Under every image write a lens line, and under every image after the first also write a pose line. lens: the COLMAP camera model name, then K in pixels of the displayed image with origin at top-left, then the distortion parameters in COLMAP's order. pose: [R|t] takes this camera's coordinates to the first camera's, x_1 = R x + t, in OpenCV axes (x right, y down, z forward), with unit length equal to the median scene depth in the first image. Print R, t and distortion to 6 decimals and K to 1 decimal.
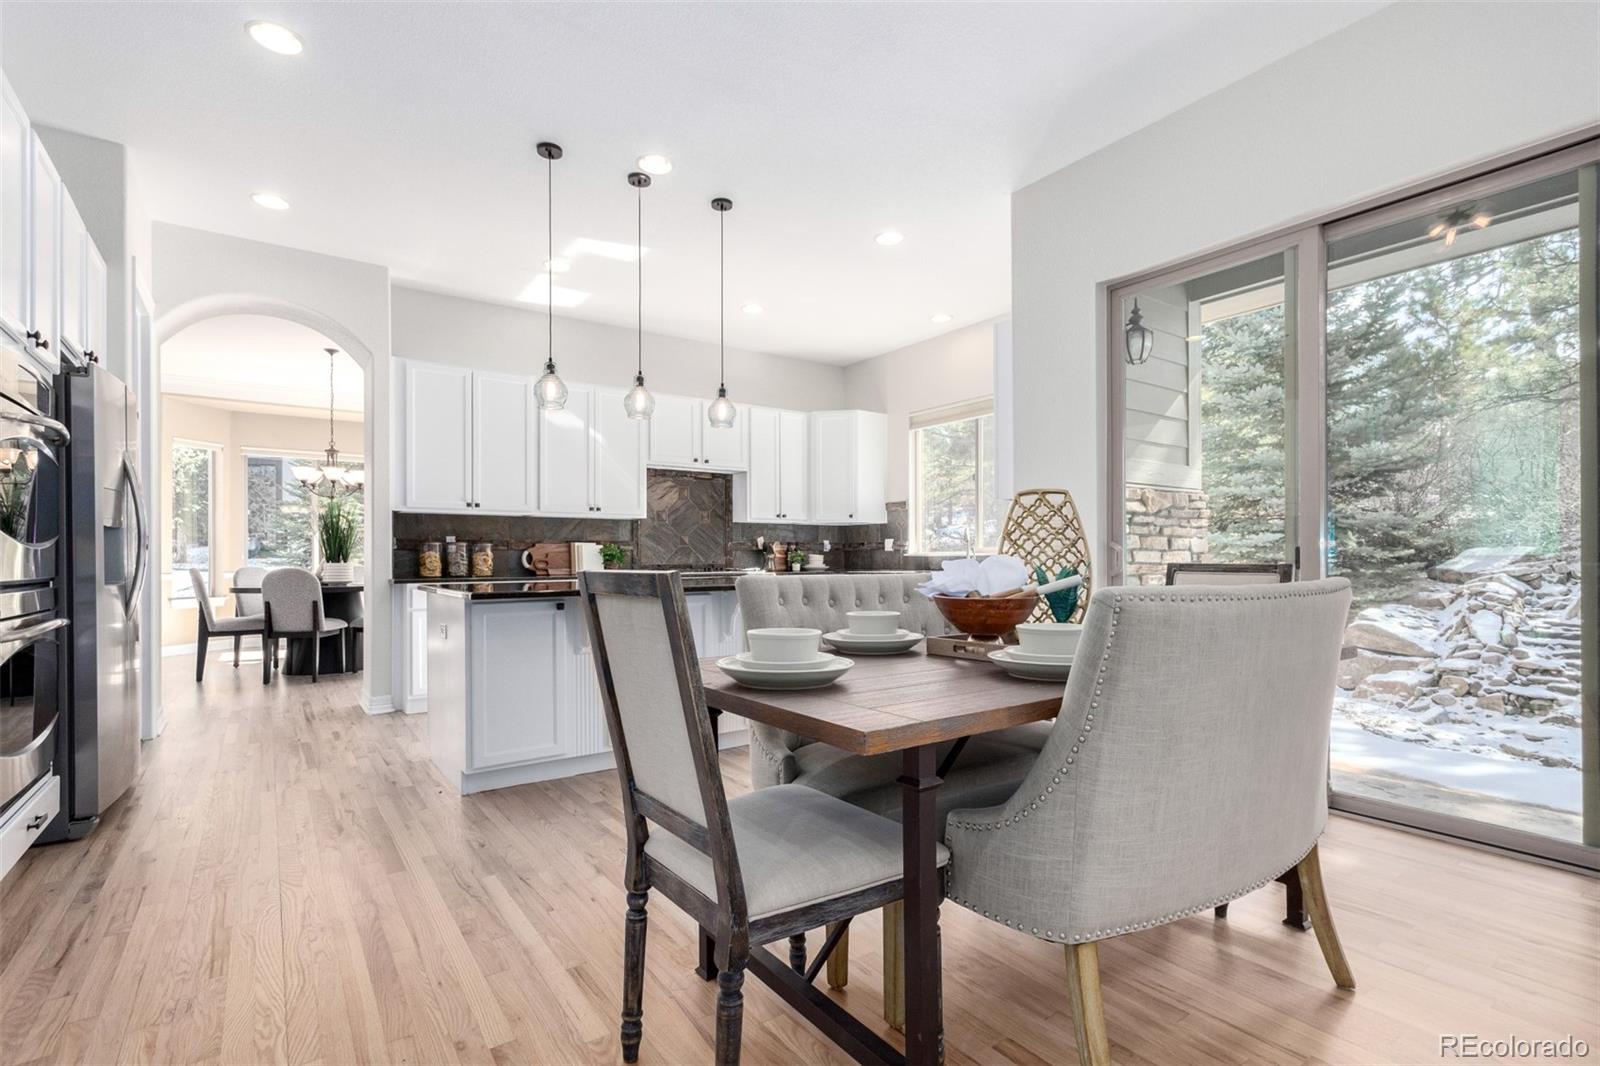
lens RADIAL K [[763.1, 0, 802.2], [0, 763.1, 559.7], [0, 0, 1]] dist [0.008941, -0.003045]
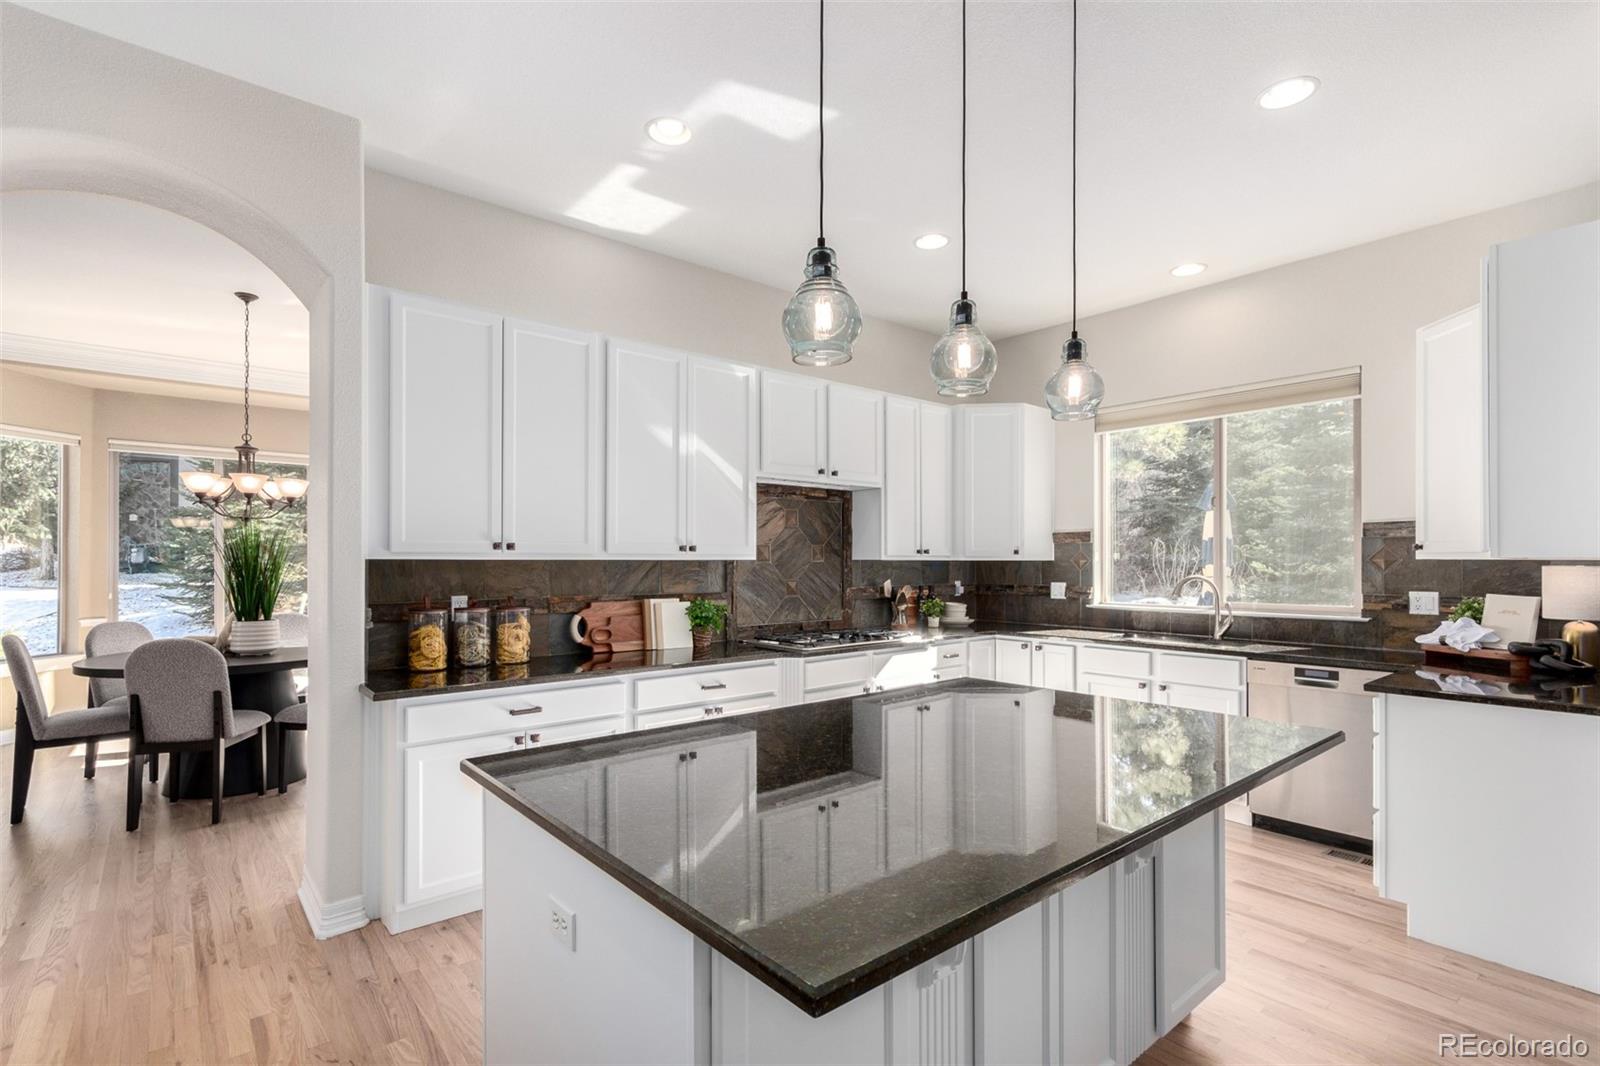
lens RADIAL K [[763.1, 0, 801.2], [0, 763.1, 558.3], [0, 0, 1]] dist [0.008941, -0.003045]
pose [[0.996632, 0.004074, 0.081908, -0.211228], [-0.003627, 0.999978, -0.005611, -0.050282], [-0.081929, 0.005295, 0.996624, 0.333571]]
